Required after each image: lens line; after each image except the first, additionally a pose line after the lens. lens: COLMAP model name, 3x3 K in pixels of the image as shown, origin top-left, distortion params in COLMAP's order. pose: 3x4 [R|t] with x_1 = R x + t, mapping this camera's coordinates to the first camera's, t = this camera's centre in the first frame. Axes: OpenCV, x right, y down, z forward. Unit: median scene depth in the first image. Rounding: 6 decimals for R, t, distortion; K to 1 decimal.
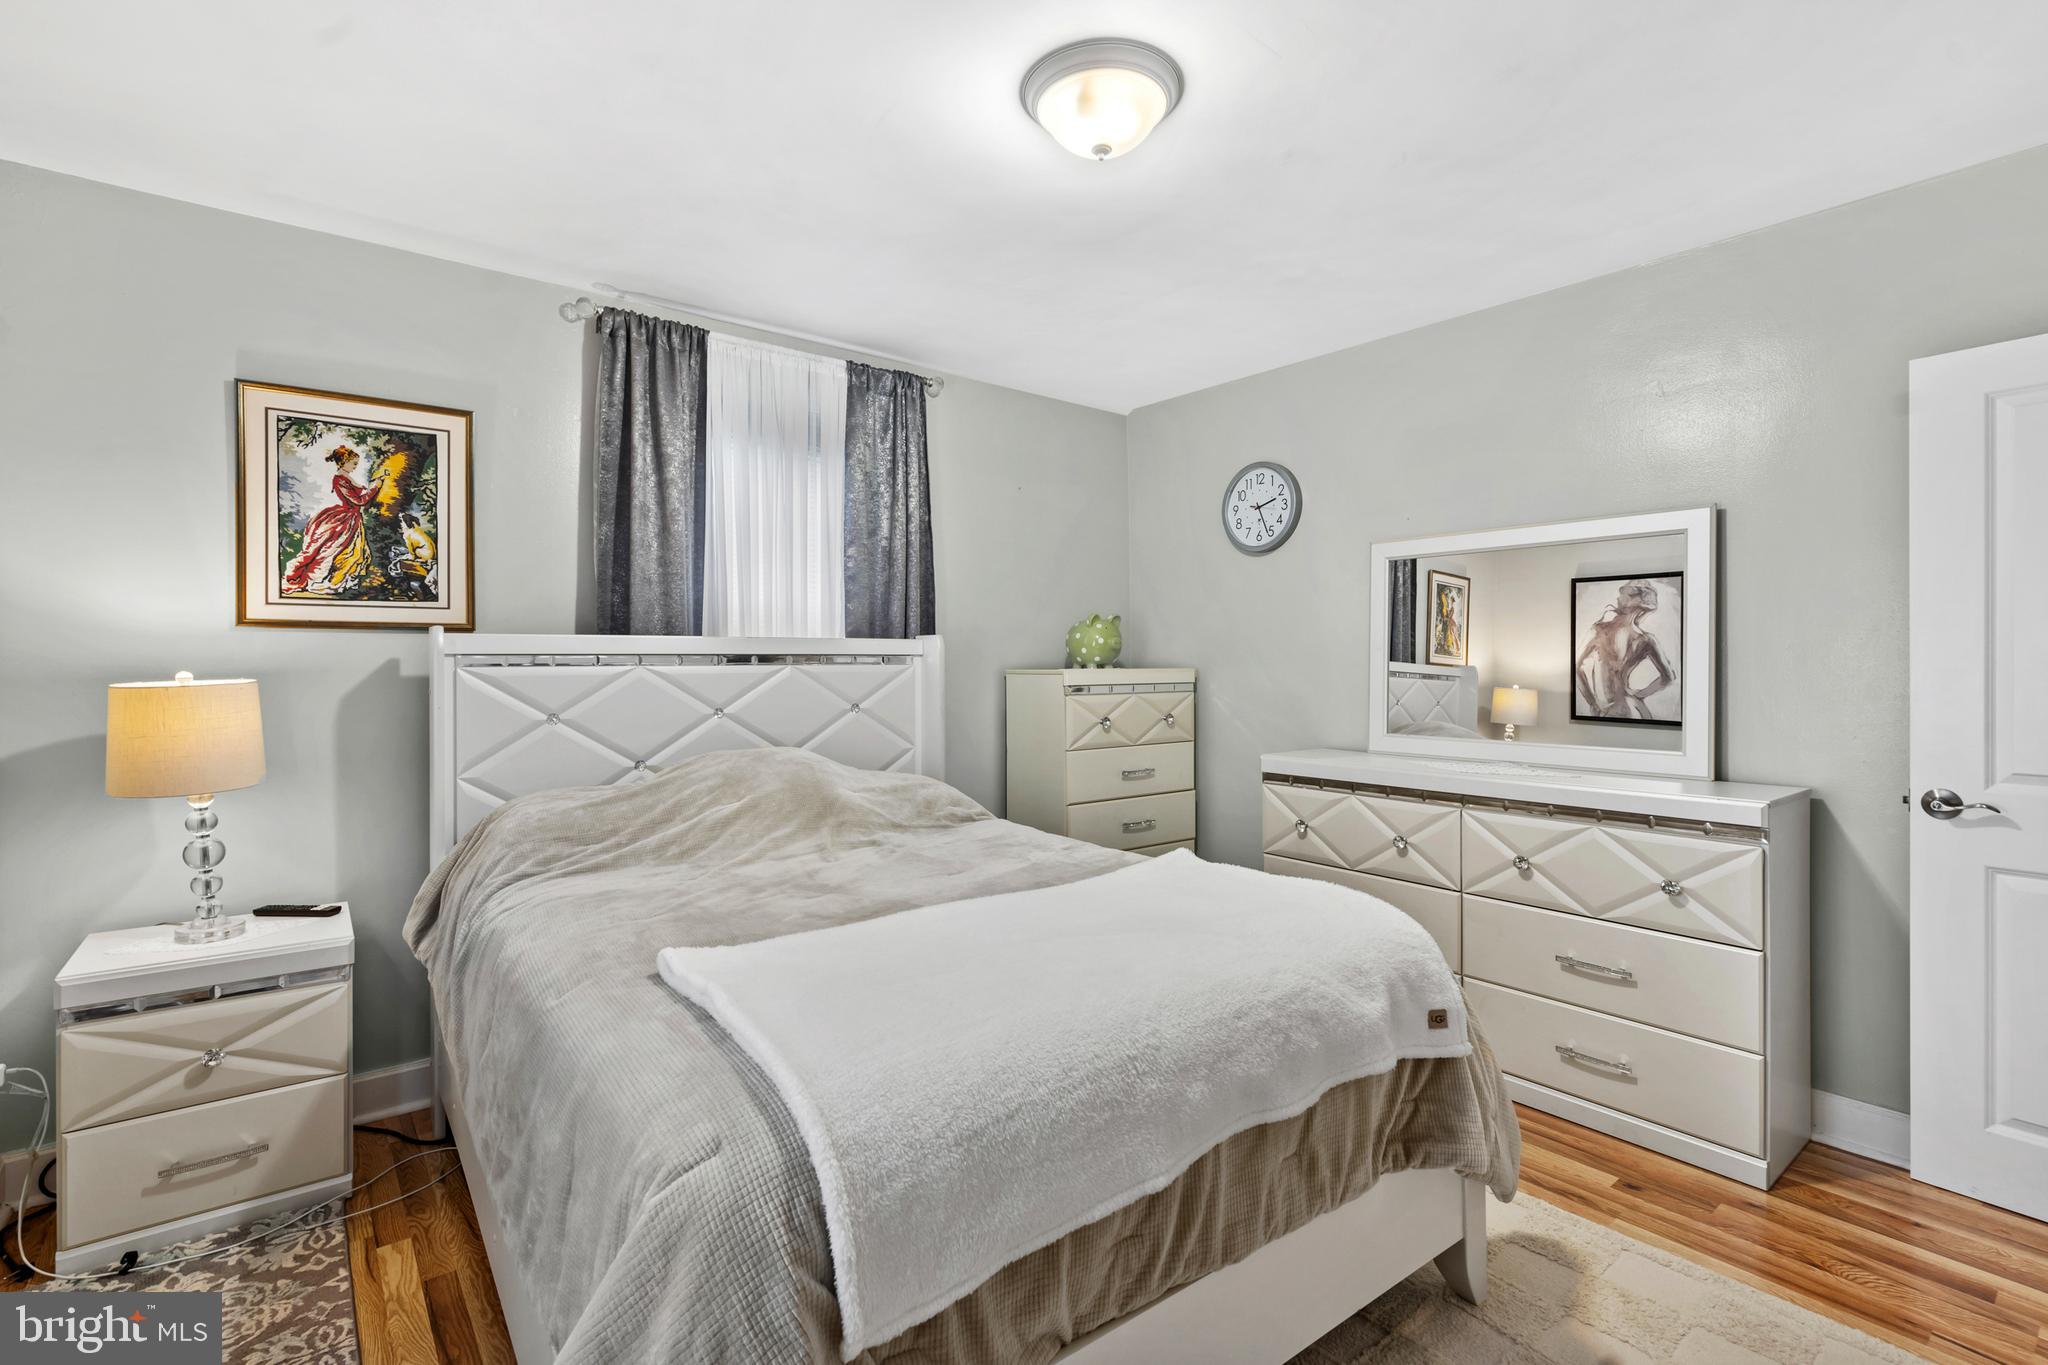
lens RADIAL K [[928.6, 0, 1022.6], [0, 928.6, 670.0], [0, 0, 1]] dist [-0.004381, 0.000729]
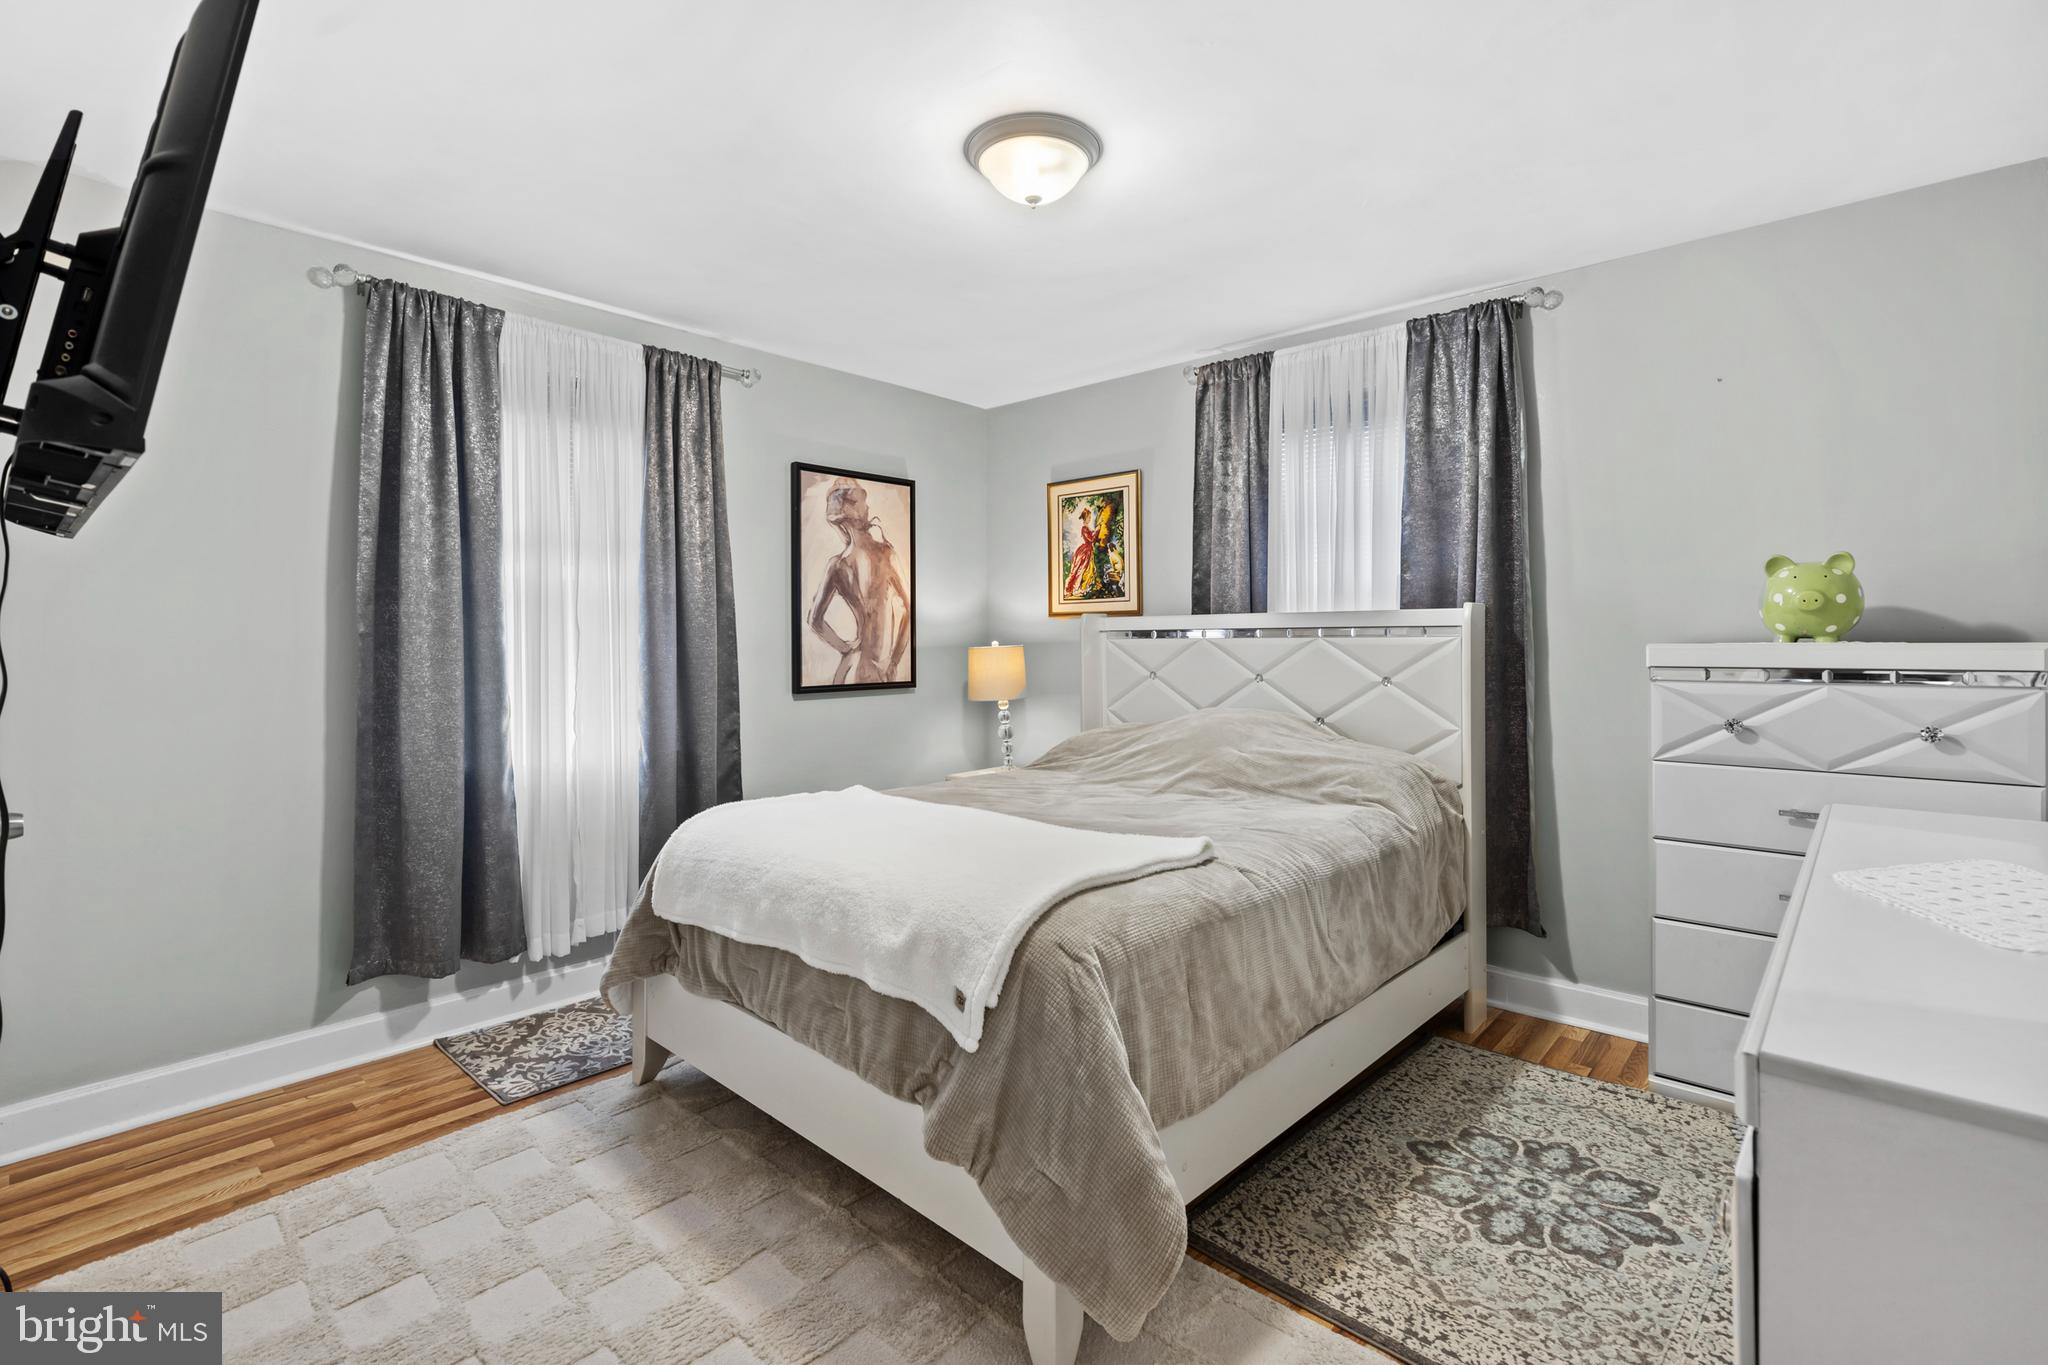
lens RADIAL K [[928.6, 0, 1022.6], [0, 928.6, 670.0], [0, 0, 1]] dist [-0.004381, 0.000729]
pose [[0.175346, 0.026770, -0.984143, 0.895211], [-0.014344, 0.999594, 0.024635, 0.013407], [0.984402, 0.009797, 0.175658, 0.566961]]
